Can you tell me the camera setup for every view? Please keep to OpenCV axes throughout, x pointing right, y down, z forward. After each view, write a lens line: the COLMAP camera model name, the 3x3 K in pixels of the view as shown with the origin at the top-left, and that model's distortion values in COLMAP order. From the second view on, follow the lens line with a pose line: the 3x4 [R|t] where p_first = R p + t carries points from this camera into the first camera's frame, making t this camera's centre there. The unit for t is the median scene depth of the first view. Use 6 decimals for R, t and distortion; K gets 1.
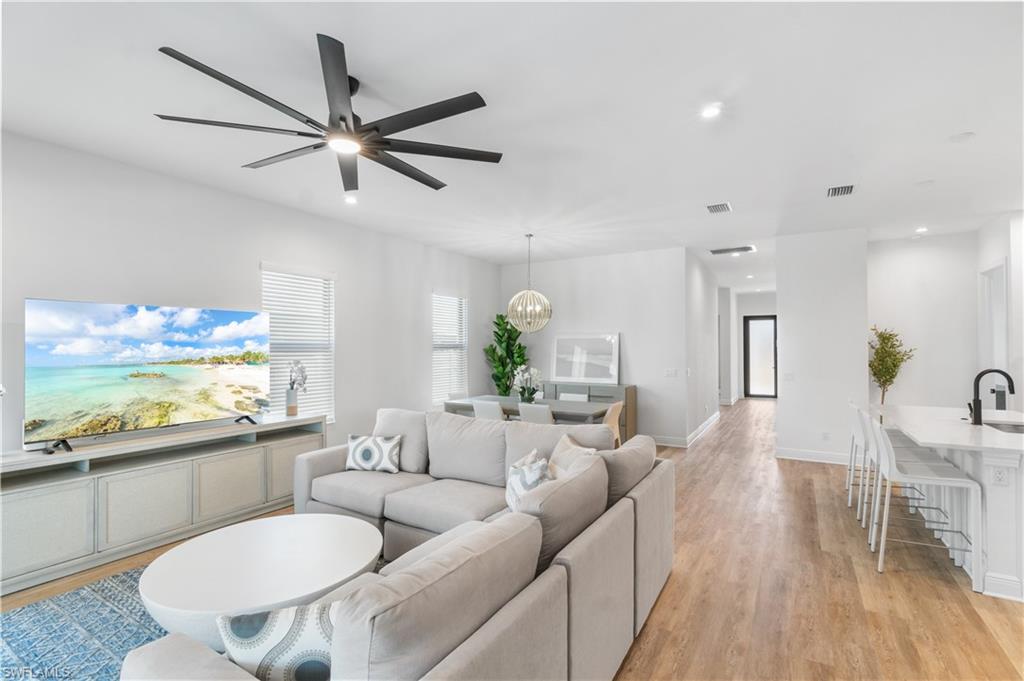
lens RADIAL K [[467.1, 0, 508.8], [0, 467.1, 342.3], [0, 0, 1]] dist [0.000276, 0.000051]
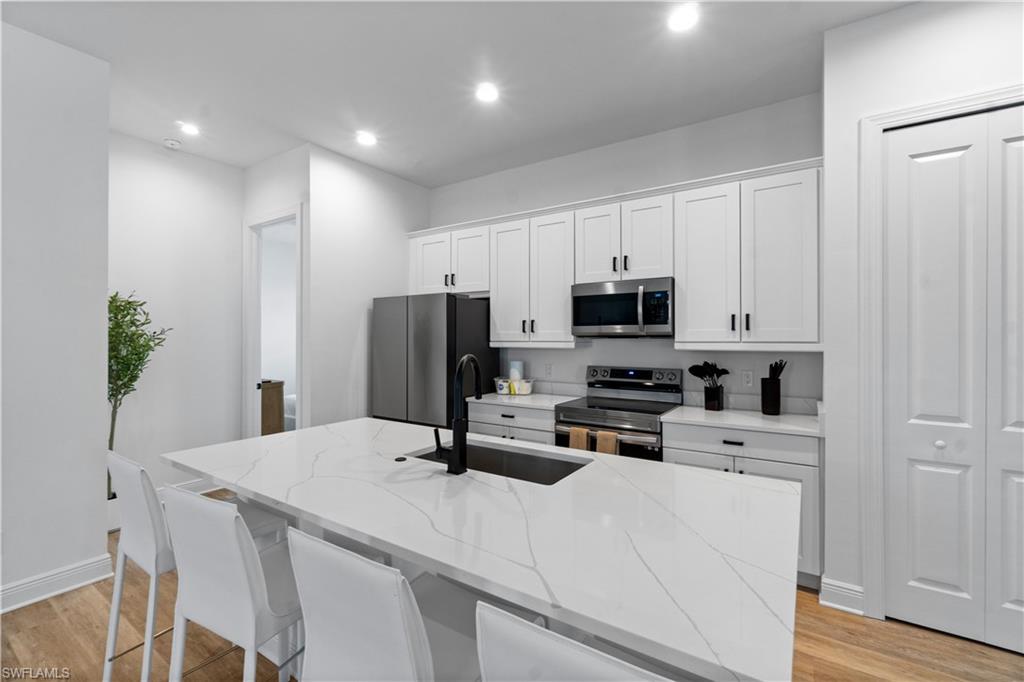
lens RADIAL K [[447.3, 0, 512.0], [0, 447.3, 341.0], [0, 0, 1]] dist [0.000065, 0.000212]
pose [[0.041310, -0.002831, 0.999142, 0.312378], [-0.011695, 0.999926, 0.003317, 0.022447], [-0.999078, -0.011822, 0.041274, 0.532905]]
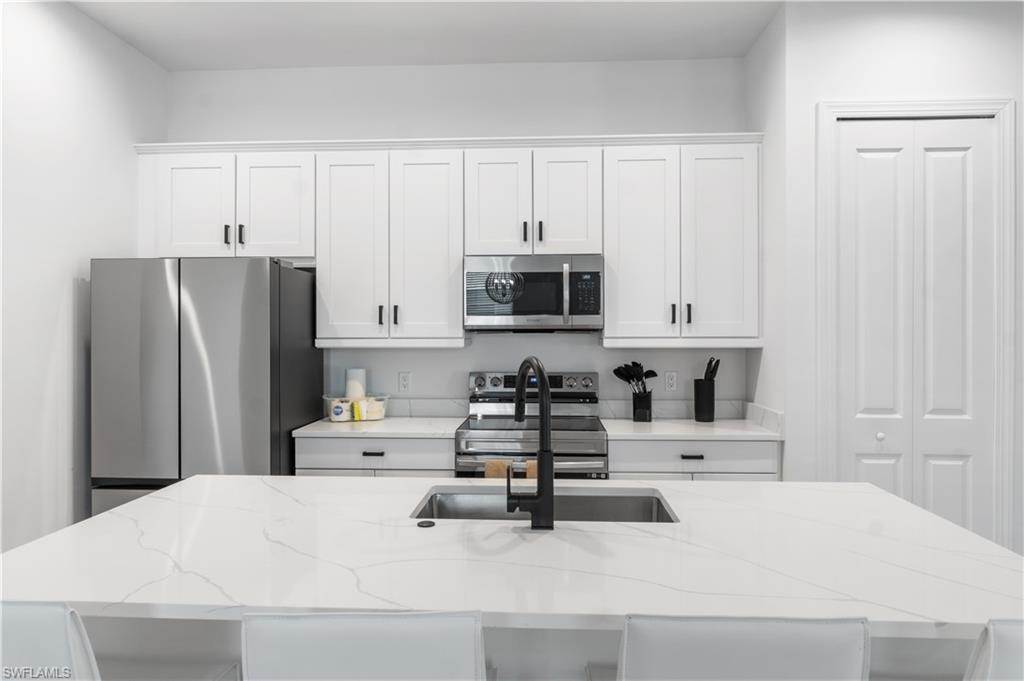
lens RADIAL K [[675.2, 0, 512.0], [0, 675.2, 340.5], [0, 0, 1]] dist [-0.001757, 0.001980]
pose [[-0.470313, -0.007948, 0.882464, 0.336822], [-0.007353, 0.999960, 0.005087, 0.023102], [-0.882469, -0.004096, -0.470352, 0.719094]]
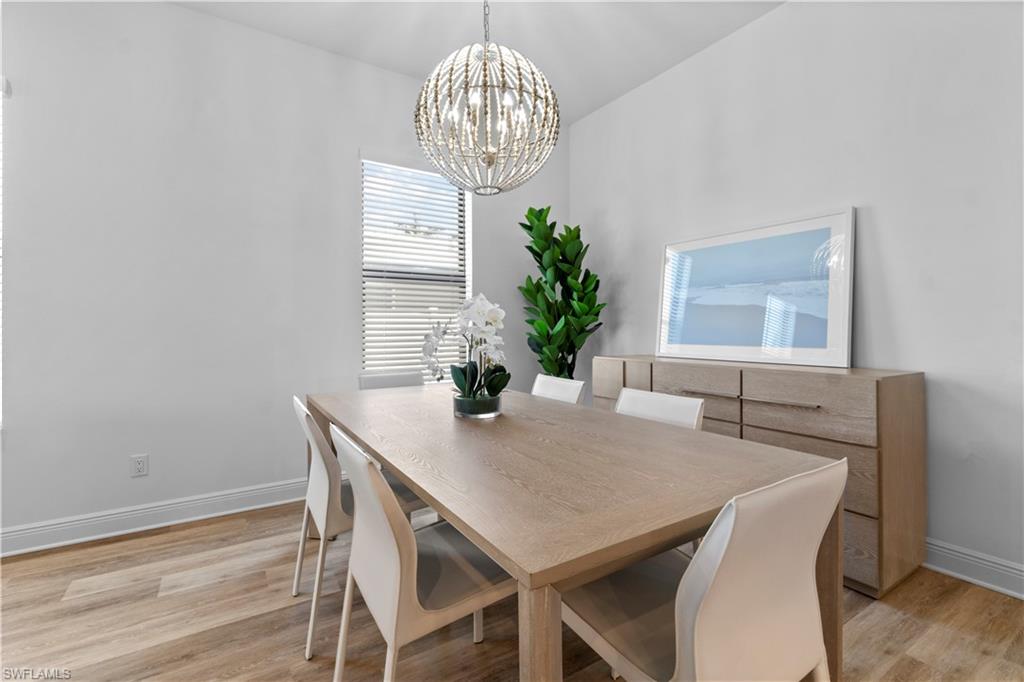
lens RADIAL K [[450.4, 0, 512.4], [0, 450.4, 325.2], [0, 0, 1]] dist [0.000590, 0.000183]
pose [[0.899473, -0.005841, -0.436938, 0.189698], [0.010057, 0.999923, 0.007335, 0.066317], [0.436862, -0.010991, 0.899462, 0.733950]]
